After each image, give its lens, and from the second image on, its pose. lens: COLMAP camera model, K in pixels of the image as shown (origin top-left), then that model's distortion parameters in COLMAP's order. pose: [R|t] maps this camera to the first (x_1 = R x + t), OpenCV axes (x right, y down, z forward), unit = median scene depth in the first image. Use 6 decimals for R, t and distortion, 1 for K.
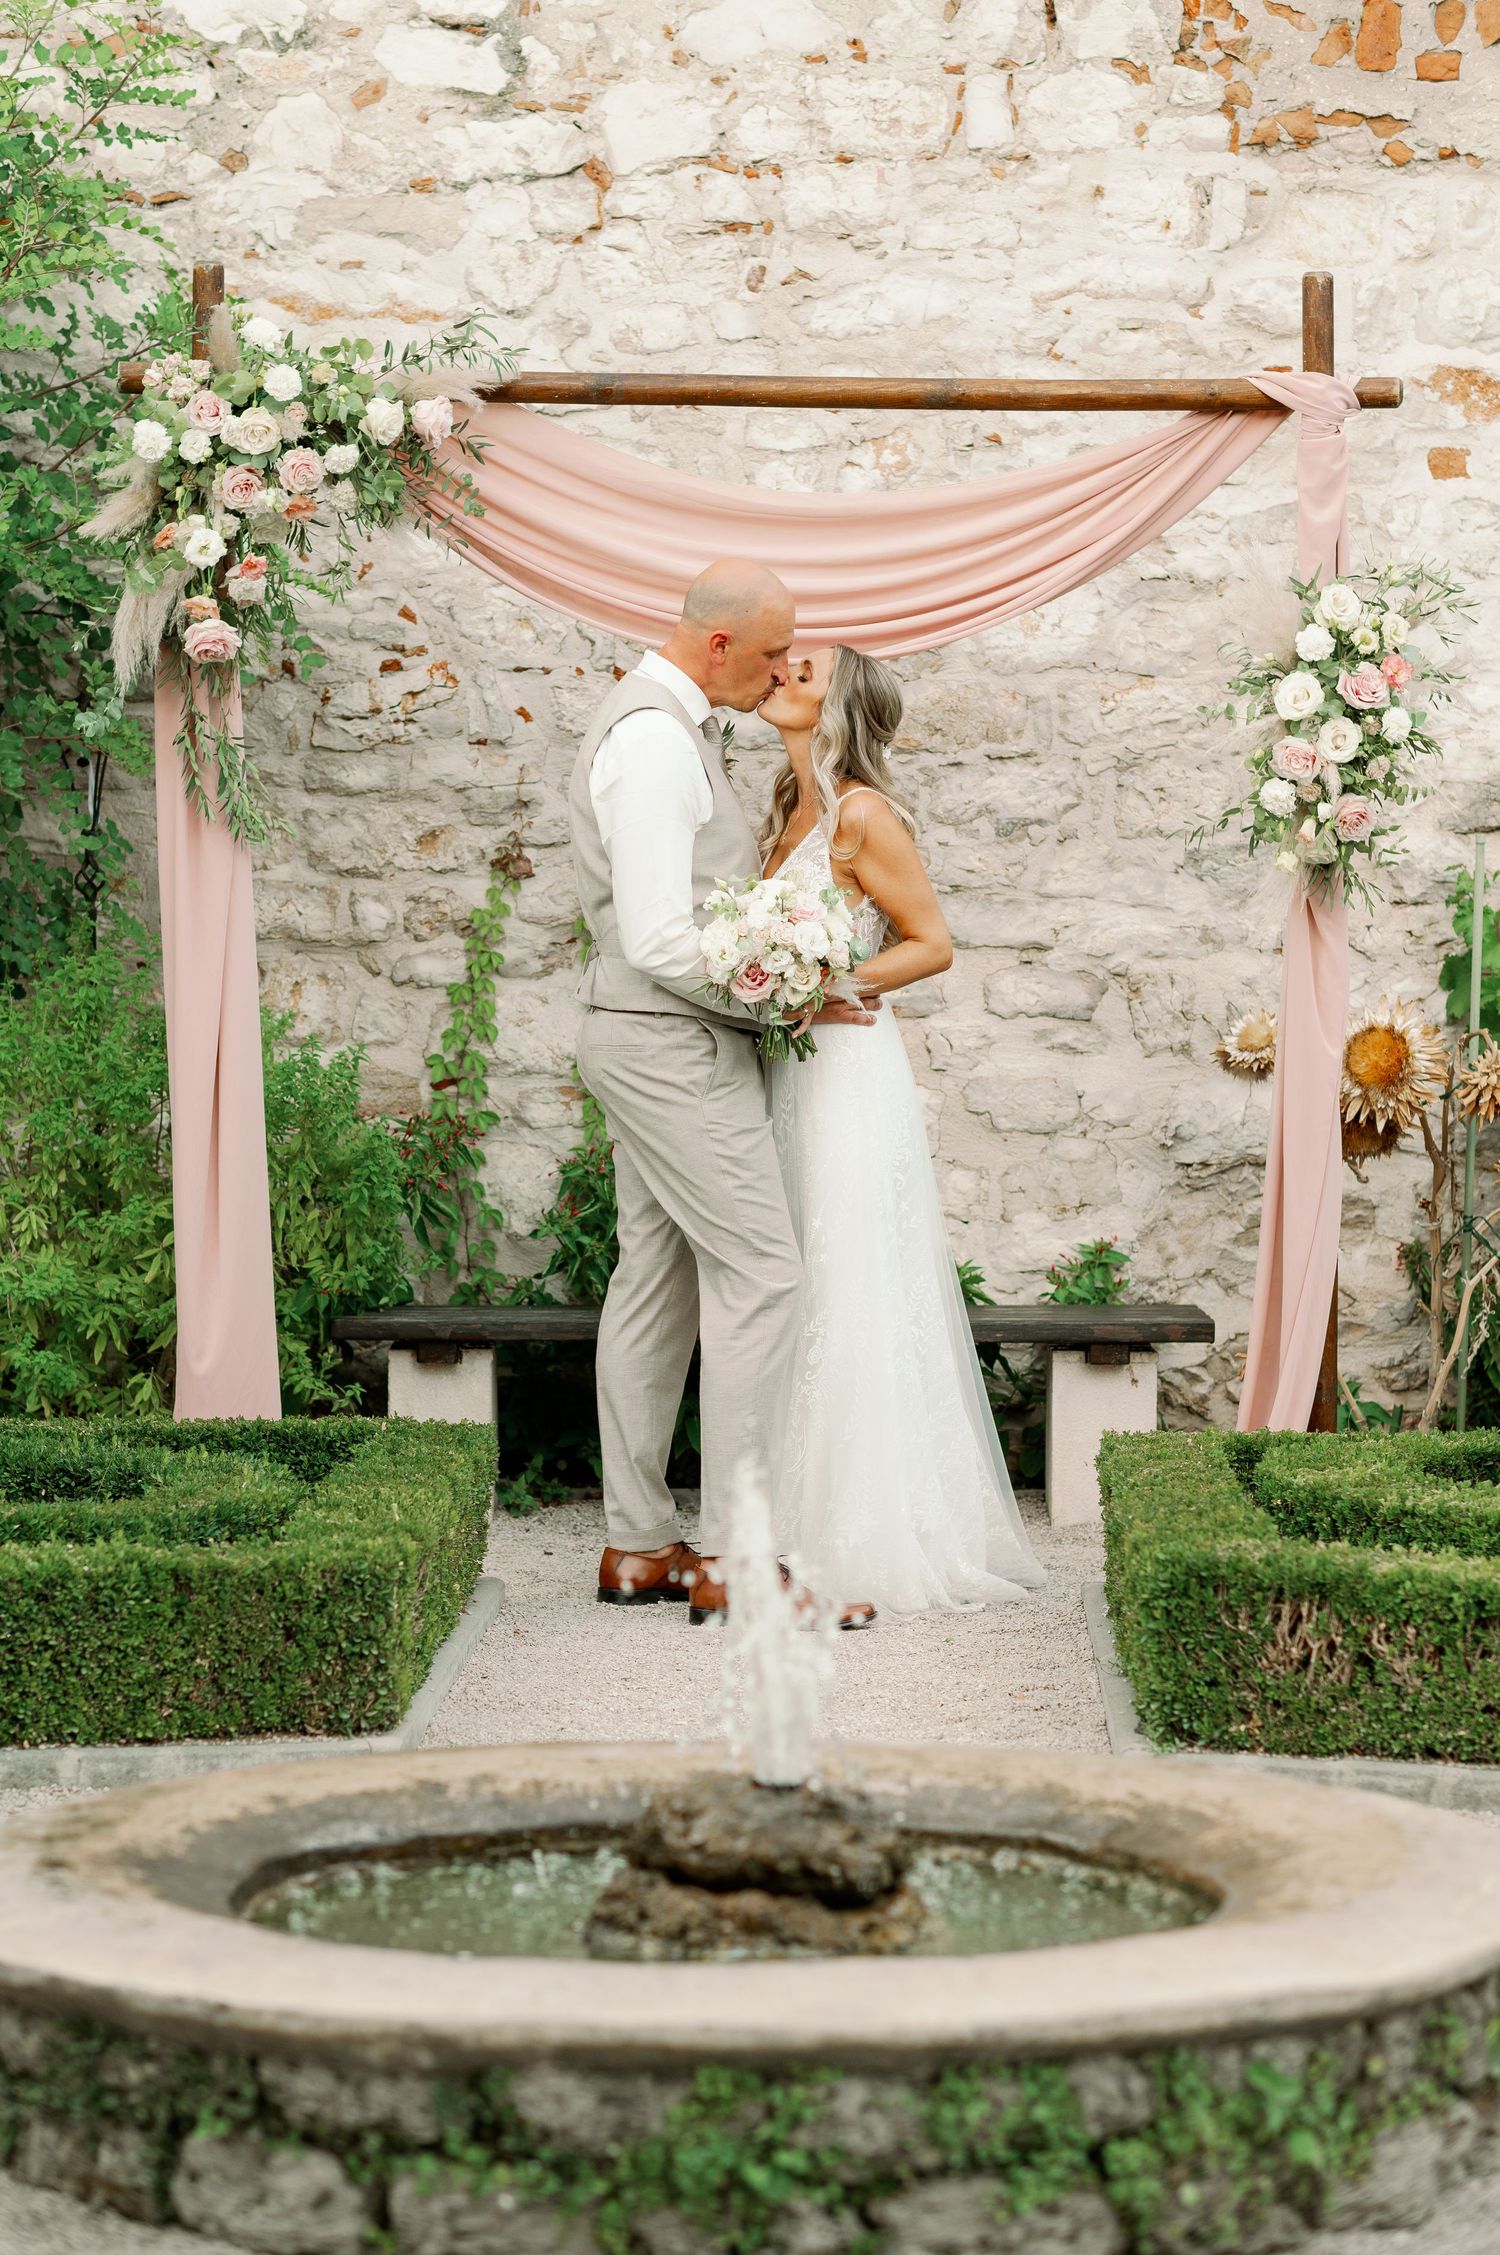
lens RADIAL K [[5386.8, 0, 797.3], [0, 5386.8, 1084.1], [0, 0, 1]] dist [0.012906, 0.430646]
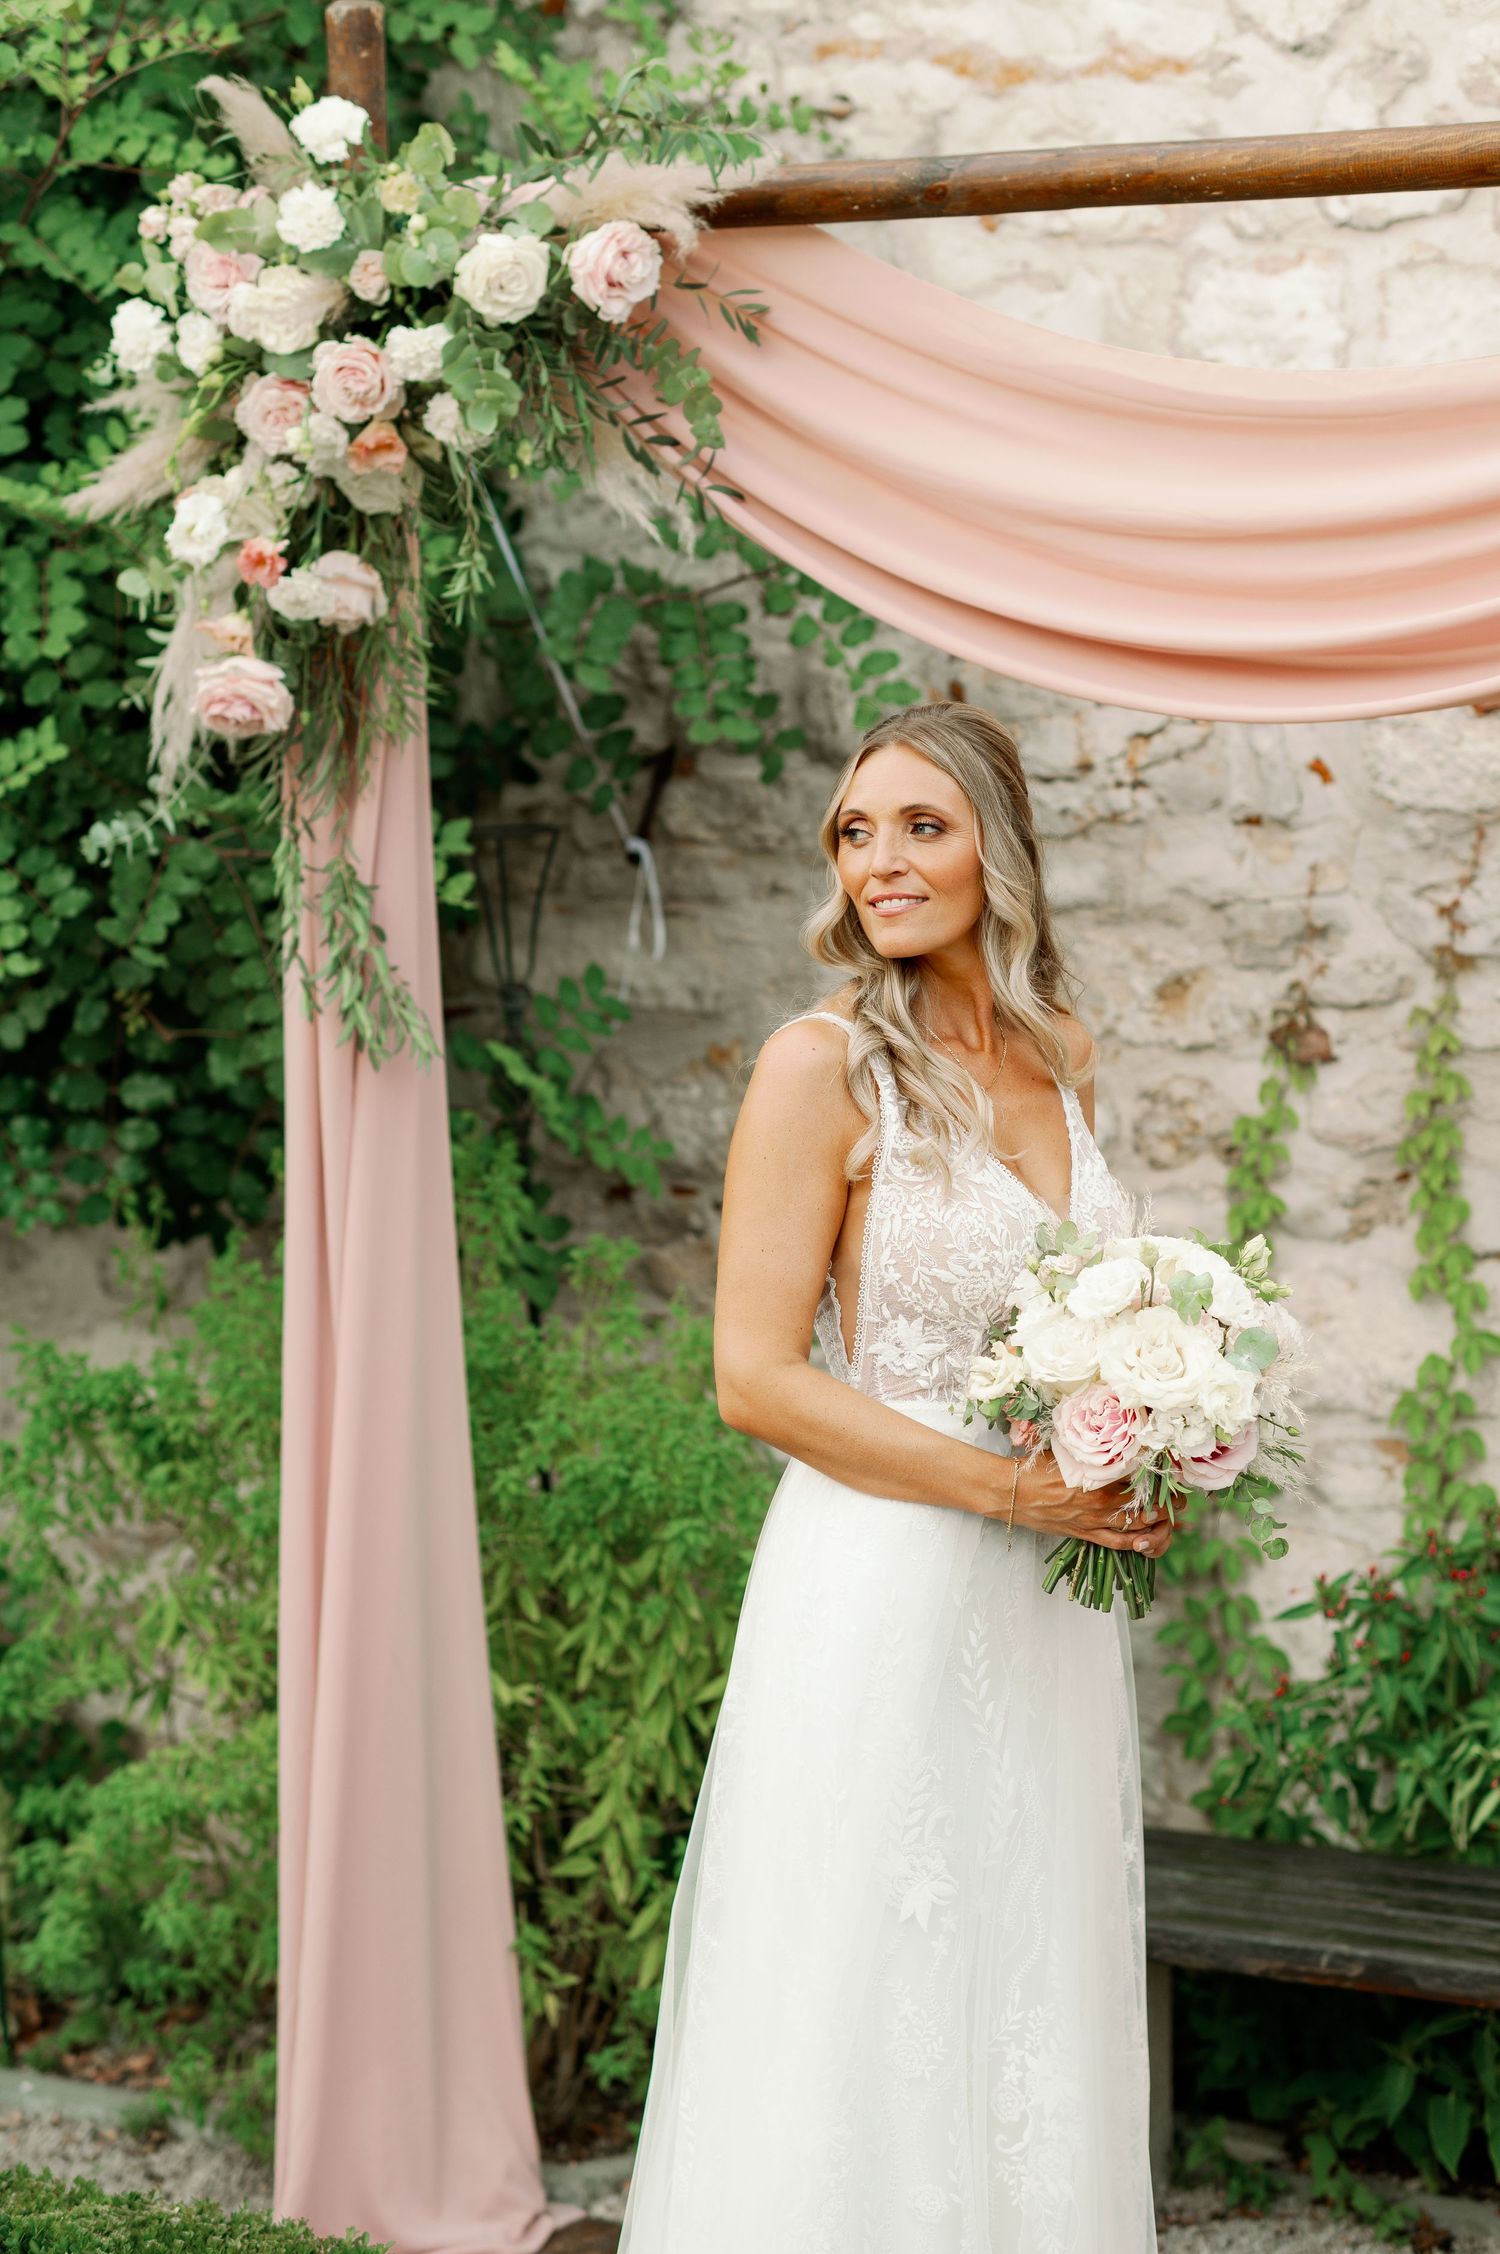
lens RADIAL K [[5322.8, 0, 863.4], [0, 5322.8, 1127.9], [0, 0, 1]] dist [-0.003147, 0.273220]
pose [[0.827072, 0.032744, -0.561141, 0.230723], [-0.009970, 0.998999, 0.043599, -0.057713], [0.562007, -0.030465, 0.826571, 0.539028]]
